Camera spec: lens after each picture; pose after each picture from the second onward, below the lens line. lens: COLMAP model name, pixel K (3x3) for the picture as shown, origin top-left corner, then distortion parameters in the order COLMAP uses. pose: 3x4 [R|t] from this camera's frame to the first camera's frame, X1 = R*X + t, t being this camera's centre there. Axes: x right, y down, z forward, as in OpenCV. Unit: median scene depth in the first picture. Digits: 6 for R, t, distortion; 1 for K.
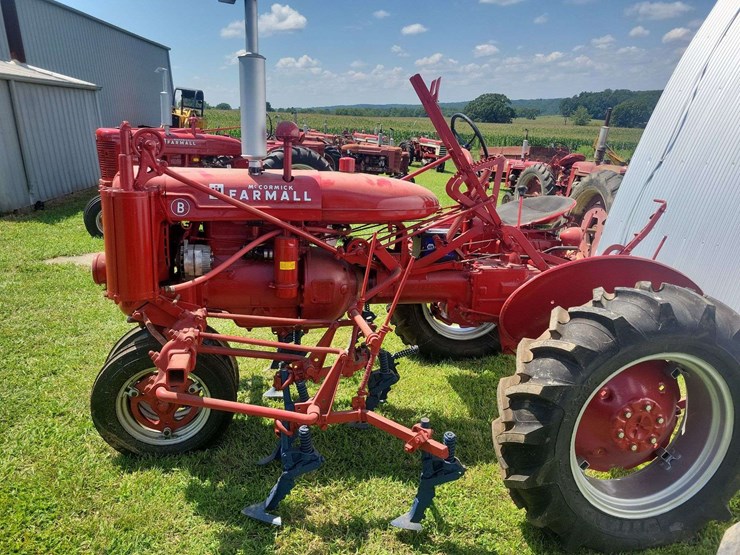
lens RADIAL K [[549.3, 0, 370.8], [0, 549.3, 273.6], [0, 0, 1]] dist [0.039813, -0.008570]
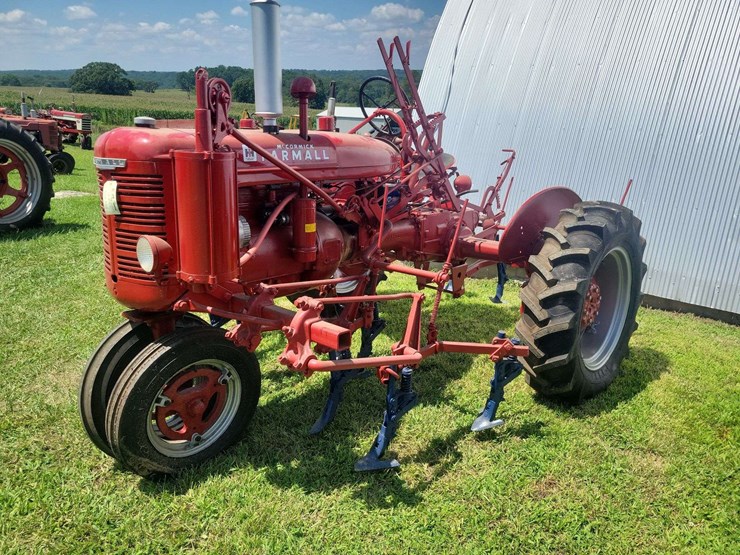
lens RADIAL K [[549.3, 0, 370.8], [0, 549.3, 273.6], [0, 0, 1]] dist [0.039813, -0.008570]
pose [[0.810485, -0.166581, 0.561573, -0.635141], [0.142350, 0.985983, 0.087029, -0.004293], [-0.568199, 0.009404, 0.822838, 0.140231]]
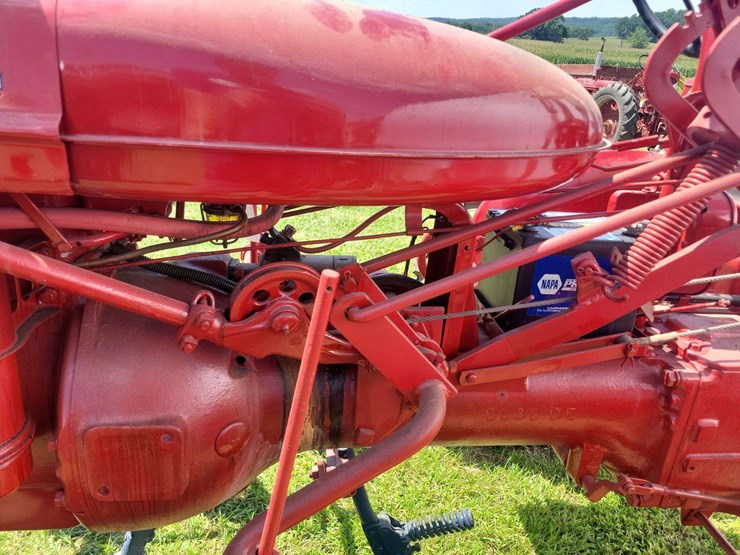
lens RADIAL K [[562.2, 0, 373.4], [0, 562.2, 275.8], [0, 0, 1]] dist [0.042233, -0.021089]
pose [[0.997656, 0.055038, -0.040657, 0.031366], [-0.049147, 0.989776, 0.133896, -0.100528], [0.047611, -0.131584, 0.990161, 0.793989]]
